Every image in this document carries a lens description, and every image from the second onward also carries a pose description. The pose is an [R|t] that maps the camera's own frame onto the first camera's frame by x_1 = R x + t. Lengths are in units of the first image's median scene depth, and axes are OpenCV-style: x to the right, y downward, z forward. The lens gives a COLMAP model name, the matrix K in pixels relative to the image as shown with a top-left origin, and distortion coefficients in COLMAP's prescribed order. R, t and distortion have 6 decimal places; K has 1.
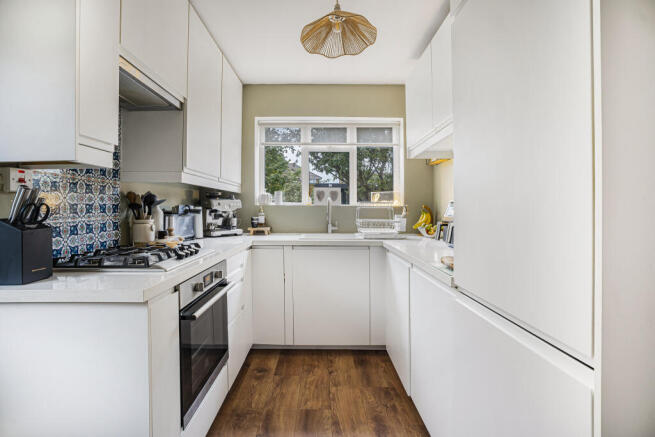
lens RADIAL K [[292.7, 0, 327.4], [0, 292.7, 207.8], [0, 0, 1]] dist [0.002622, -0.000056]
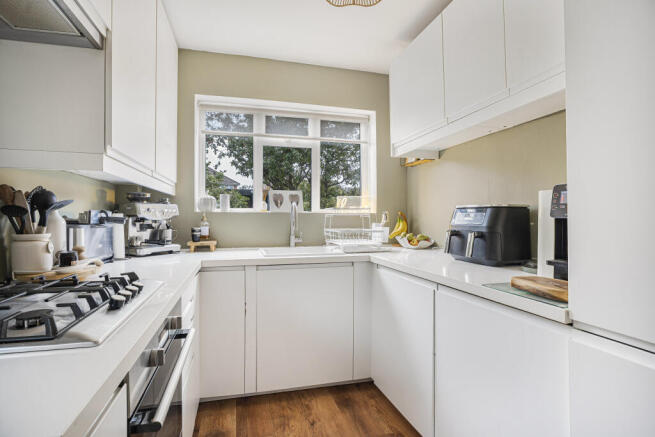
lens RADIAL K [[302.3, 0, 317.4], [0, 302.3, 221.3], [0, 0, 1]] dist [-0.026654, 0.000512]
pose [[0.970653, -0.006235, 0.240405, -0.143788], [0.002530, 0.999873, 0.015718, 0.004885], [-0.240473, -0.014648, 0.970545, 0.196346]]
